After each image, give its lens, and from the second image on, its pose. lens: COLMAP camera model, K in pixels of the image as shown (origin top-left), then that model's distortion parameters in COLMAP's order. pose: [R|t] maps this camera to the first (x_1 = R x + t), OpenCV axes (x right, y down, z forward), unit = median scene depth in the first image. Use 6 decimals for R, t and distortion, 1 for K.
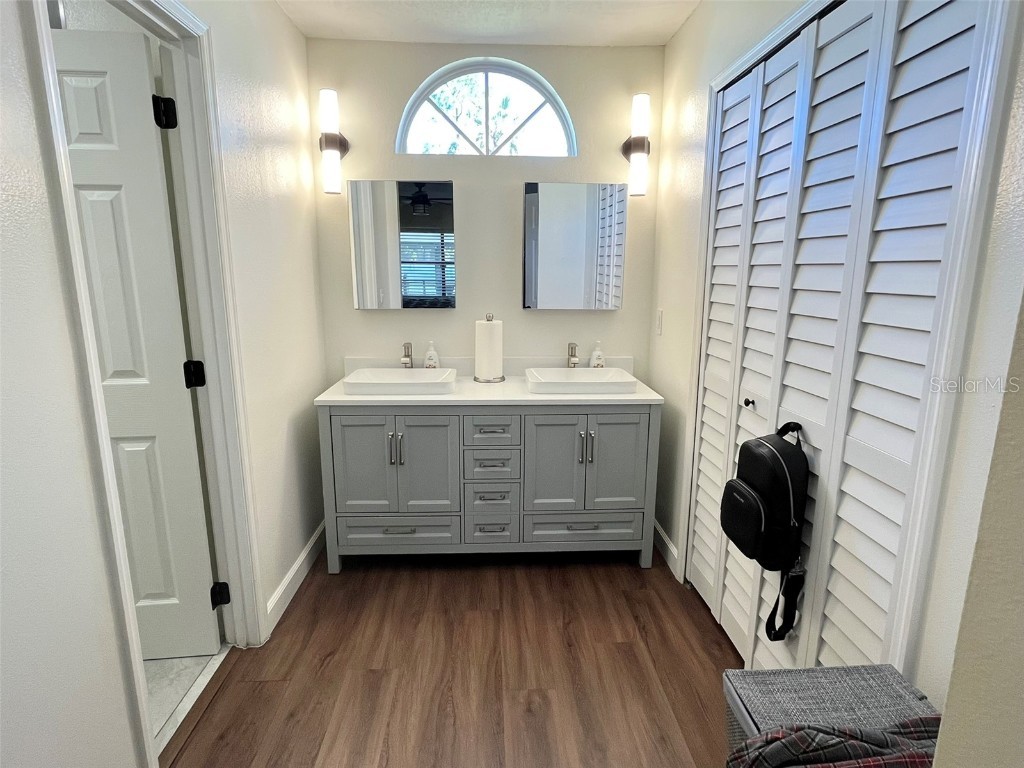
lens RADIAL K [[557.7, 0, 512.0], [0, 557.7, 384.0], [0, 0, 1]] dist [-0.002068, -0.002315]
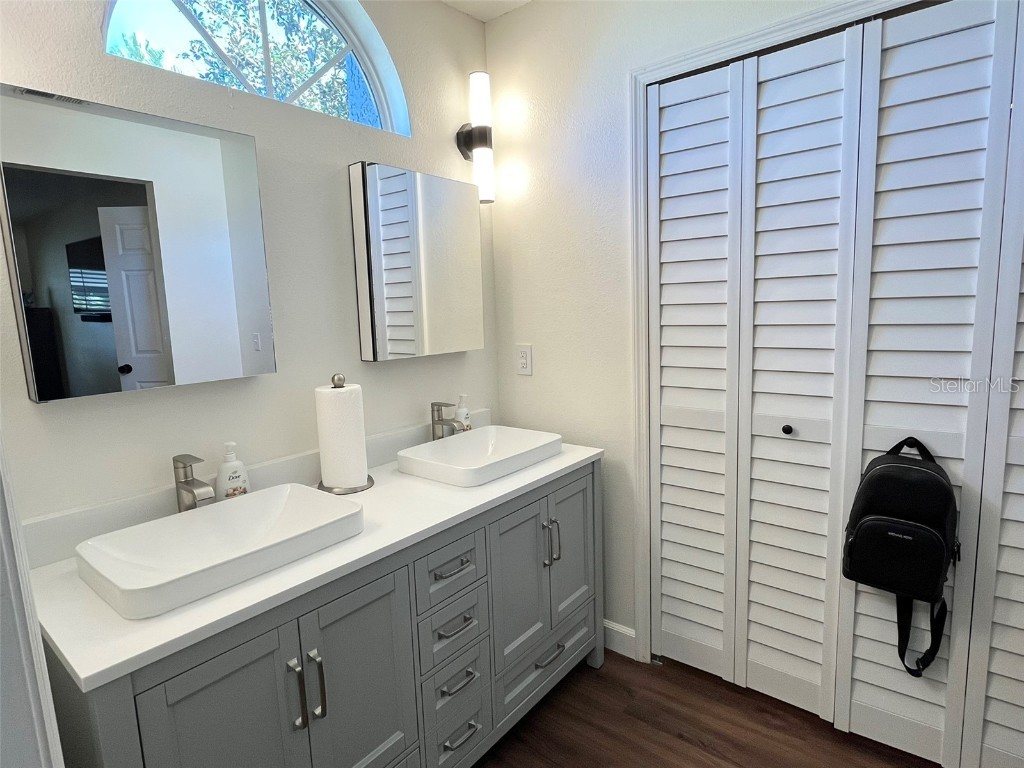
lens RADIAL K [[557.7, 0, 512.0], [0, 557.7, 384.0], [0, 0, 1]] dist [-0.002068, -0.002315]
pose [[0.663228, -0.131363, 0.736798, -0.390867], [0.187225, 0.982295, 0.006603, -0.096197], [-0.724621, 0.133568, 0.676080, 0.529243]]
